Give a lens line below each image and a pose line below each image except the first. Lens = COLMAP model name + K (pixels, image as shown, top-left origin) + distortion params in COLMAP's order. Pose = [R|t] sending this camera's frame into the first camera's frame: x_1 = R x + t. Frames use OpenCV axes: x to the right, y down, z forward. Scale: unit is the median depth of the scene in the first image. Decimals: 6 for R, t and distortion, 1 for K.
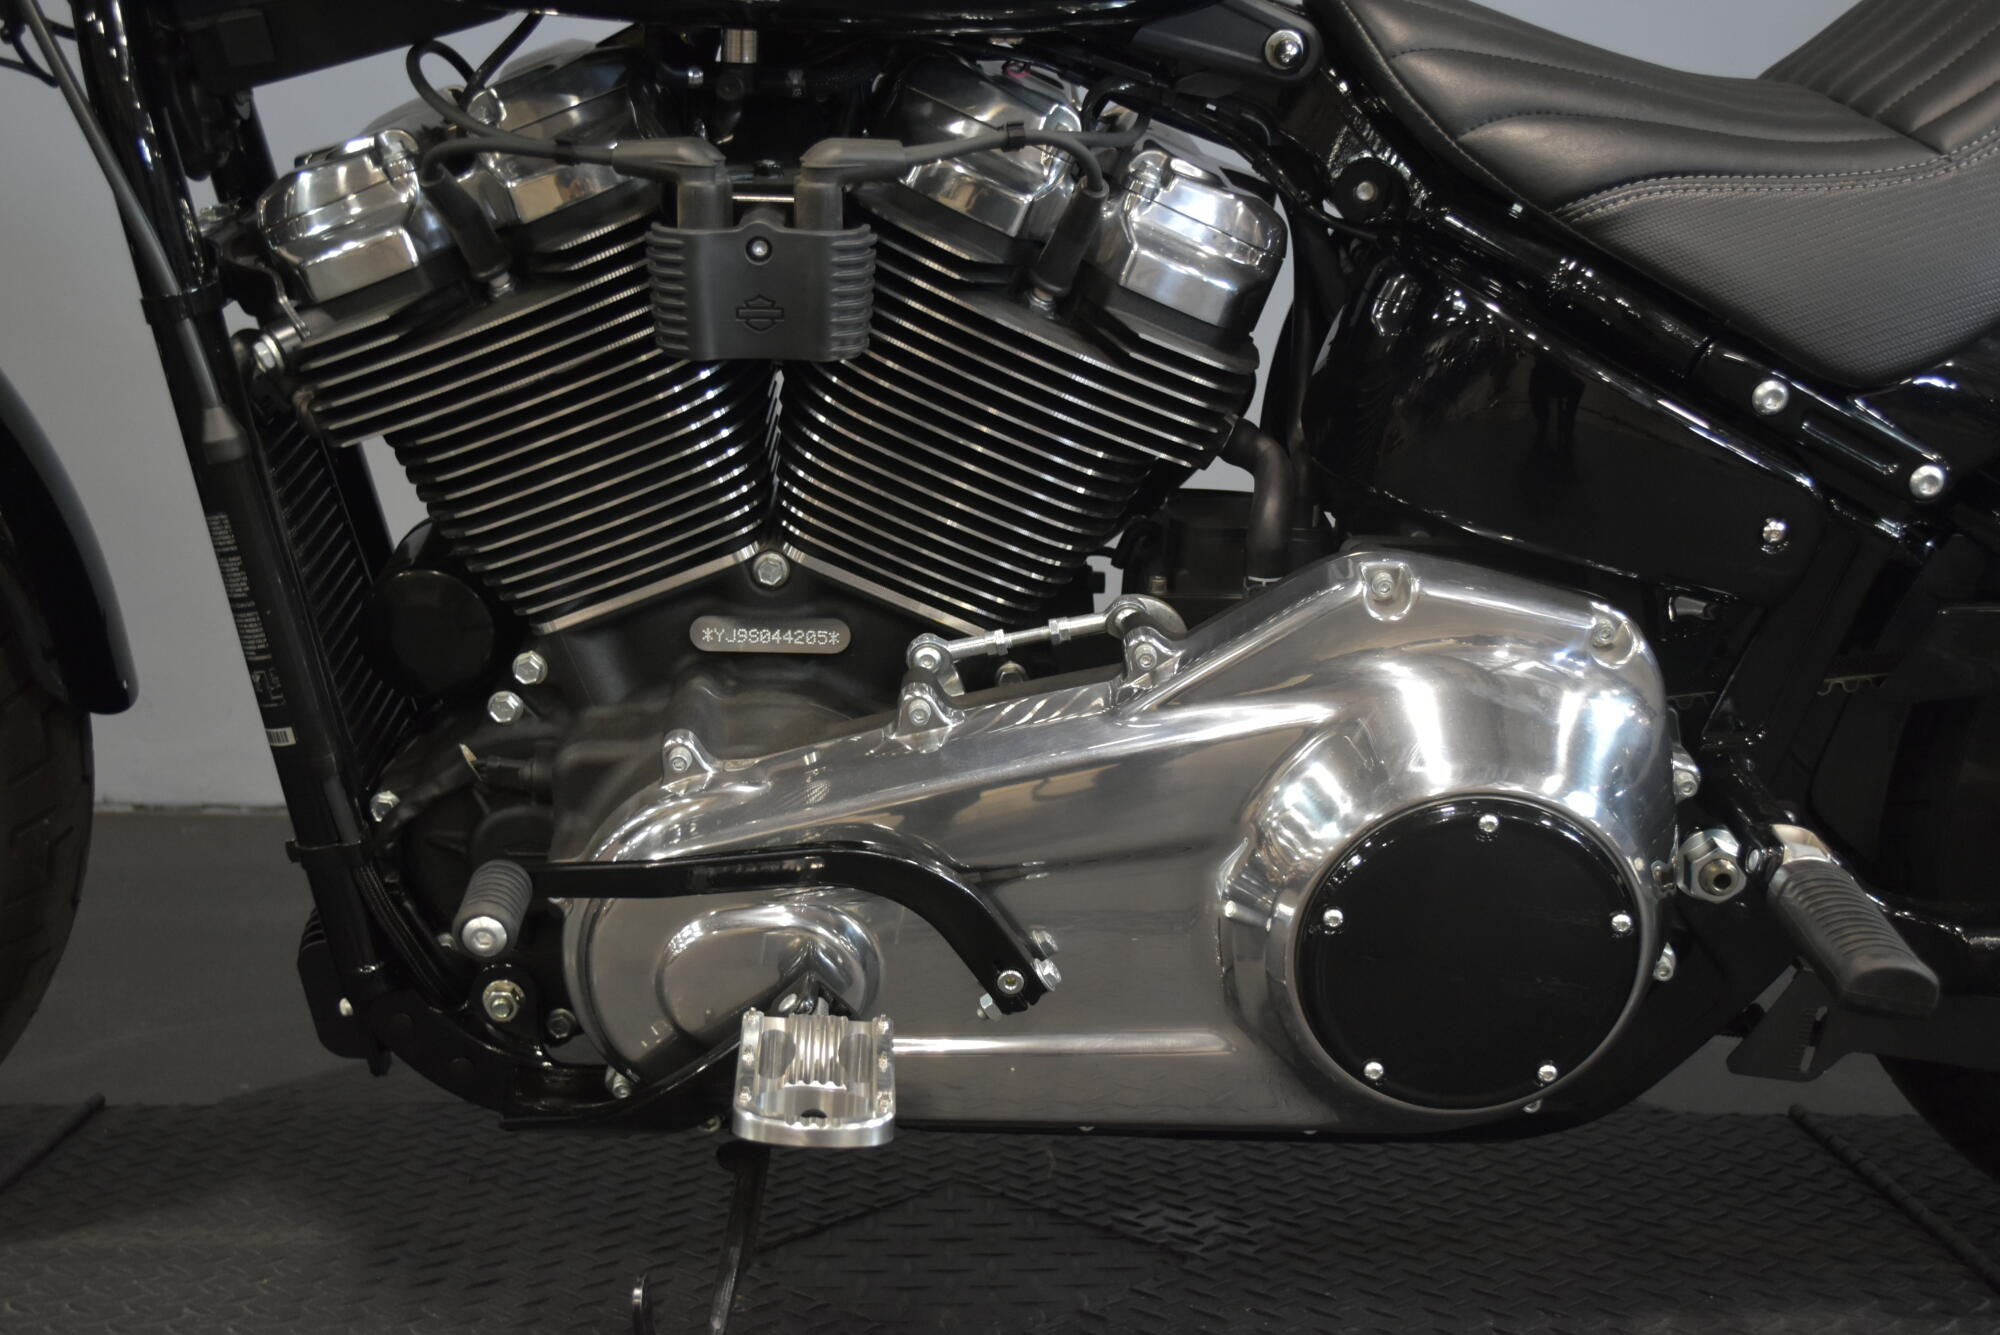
lens RADIAL K [[2445.4, 0, 992.5], [0, 2445.4, 683.6], [0, 0, 1]] dist [-0.016026, 0.000000]
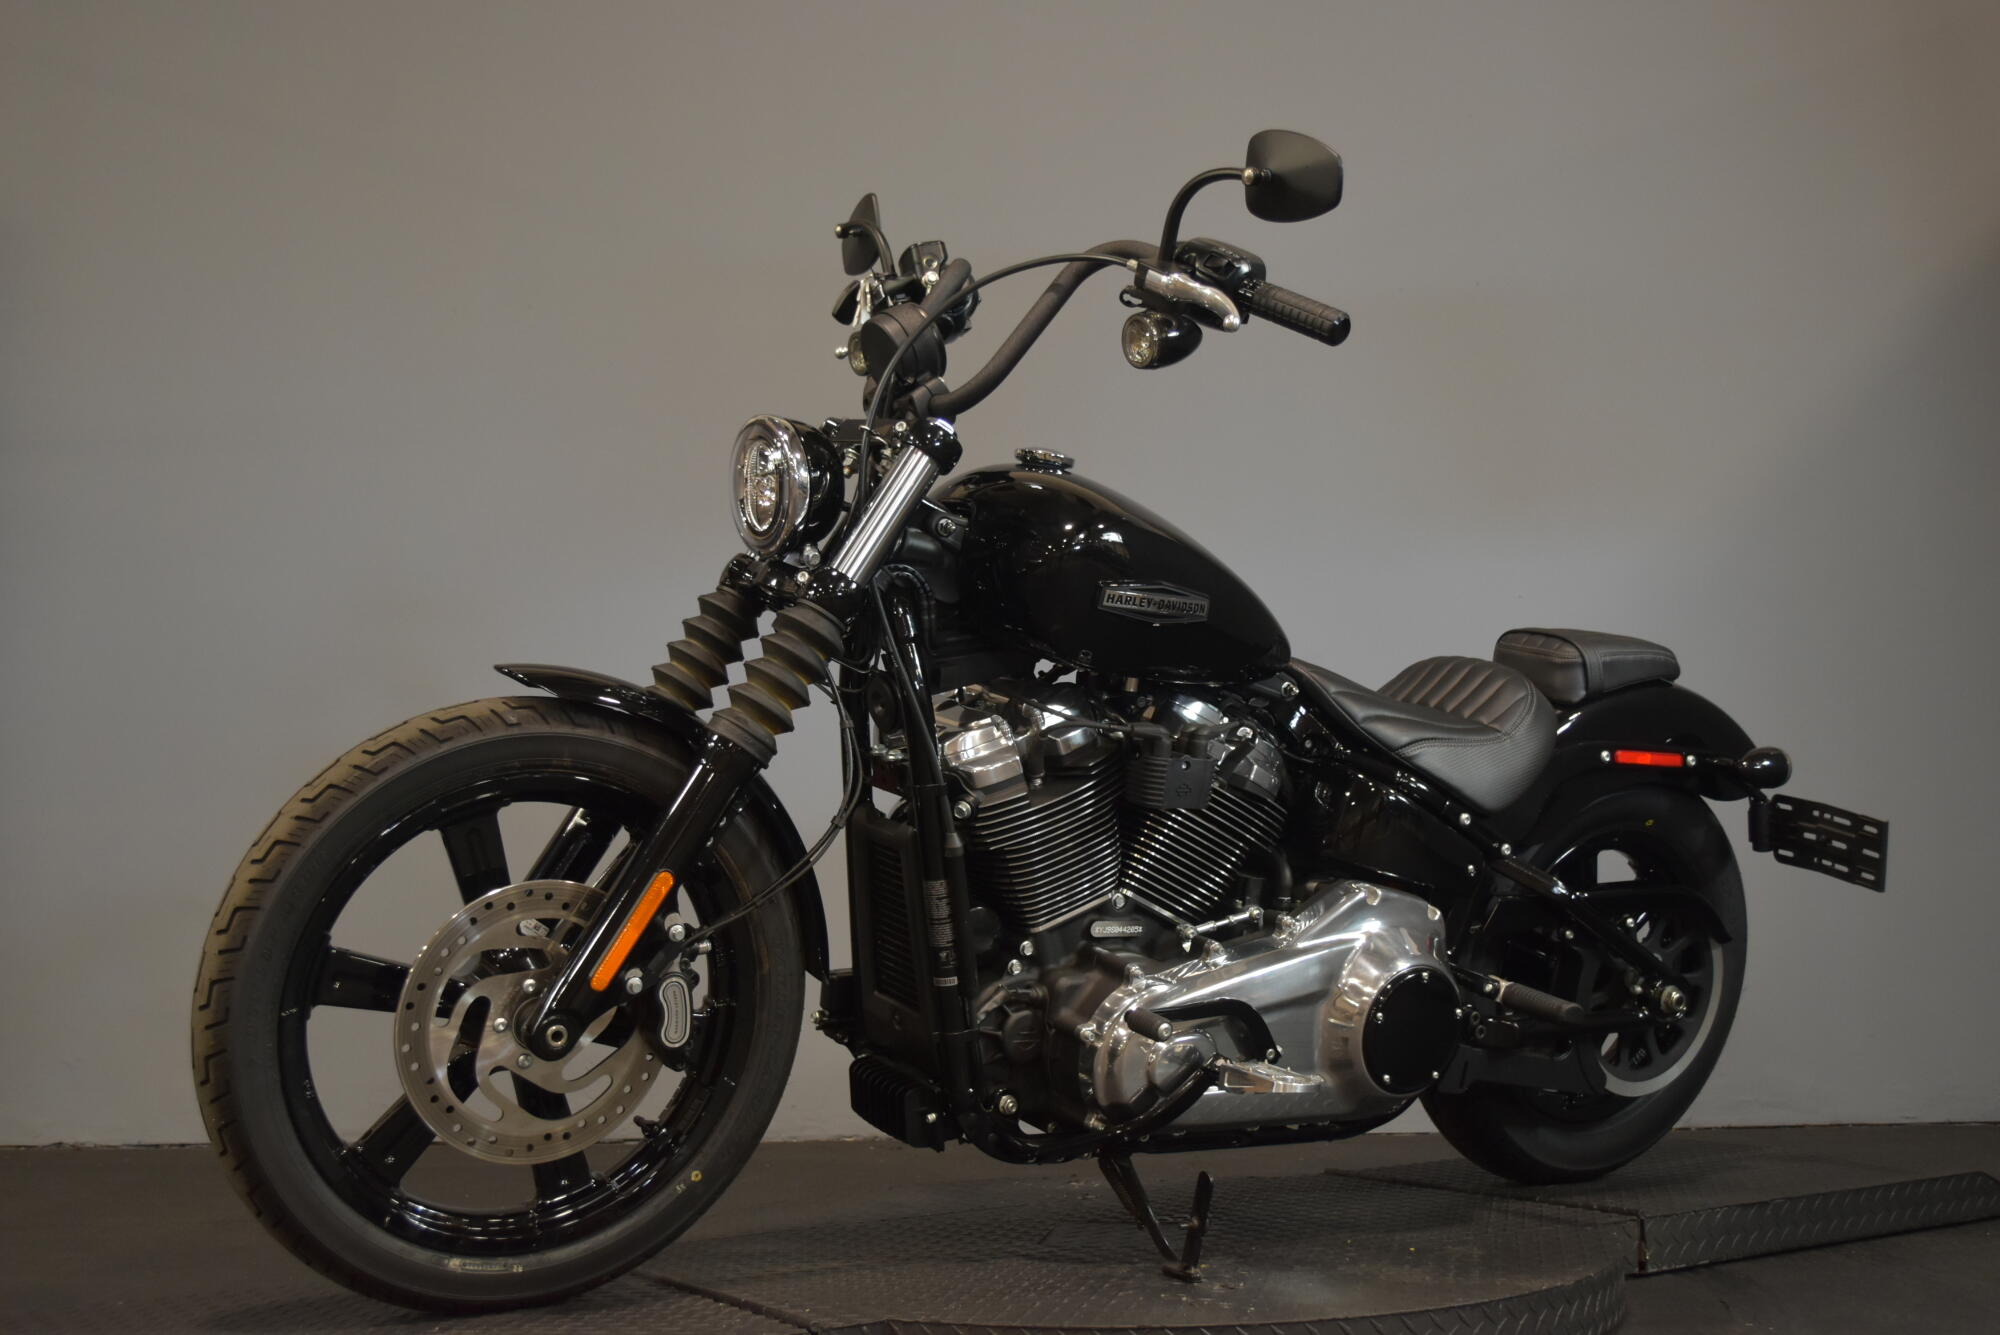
lens RADIAL K [[2288.0, 0, 1009.6], [0, 2288.0, 655.5], [0, 0, 1]] dist [-0.024045, 0.000000]
pose [[0.840502, 0.028529, 0.541056, -1.432792], [0.090645, 0.977134, -0.192335, 0.142340], [-0.534172, 0.210702, 0.818697, -0.823284]]
